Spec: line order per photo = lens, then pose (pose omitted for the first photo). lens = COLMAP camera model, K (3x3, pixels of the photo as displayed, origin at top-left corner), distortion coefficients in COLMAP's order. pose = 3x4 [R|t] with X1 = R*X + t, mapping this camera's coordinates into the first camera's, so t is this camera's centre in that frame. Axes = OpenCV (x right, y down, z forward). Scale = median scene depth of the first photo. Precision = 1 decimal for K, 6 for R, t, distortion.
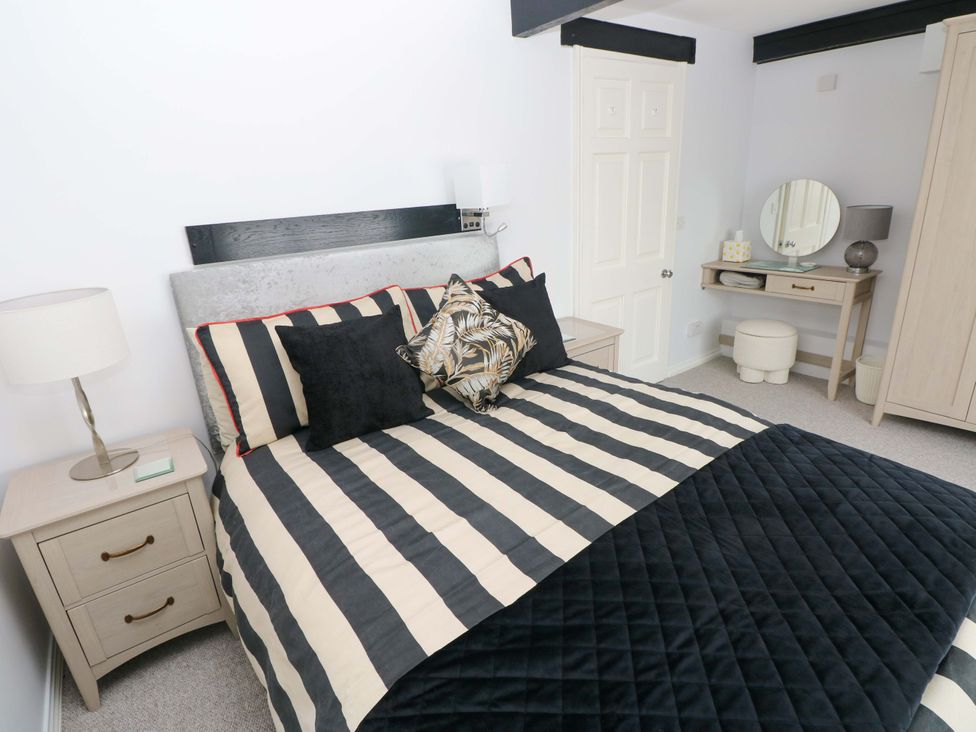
lens RADIAL K [[510.1, 0, 484.7], [0, 510.1, 359.1], [0, 0, 1]] dist [0.002757, -0.013036]
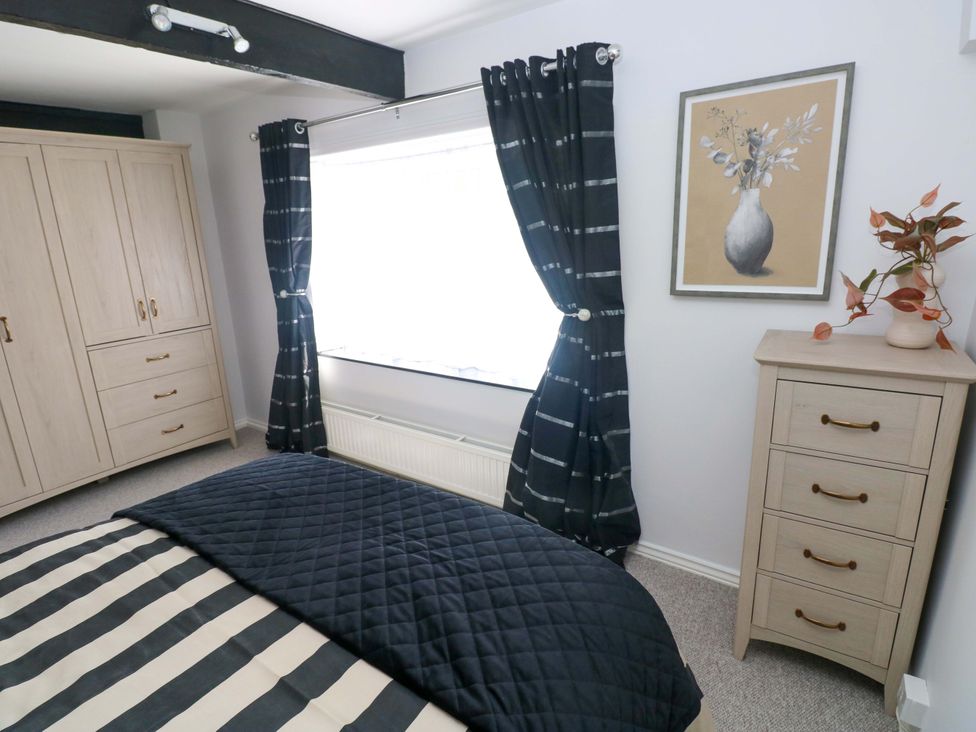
lens RADIAL K [[510.1, 0, 484.7], [0, 510.1, 359.1], [0, 0, 1]] dist [0.002757, -0.013036]
pose [[-0.318715, -0.177138, 0.931151, -0.533121], [0.360882, 0.885714, 0.292018, -0.177381], [-0.876462, 0.429106, -0.218365, 0.524529]]
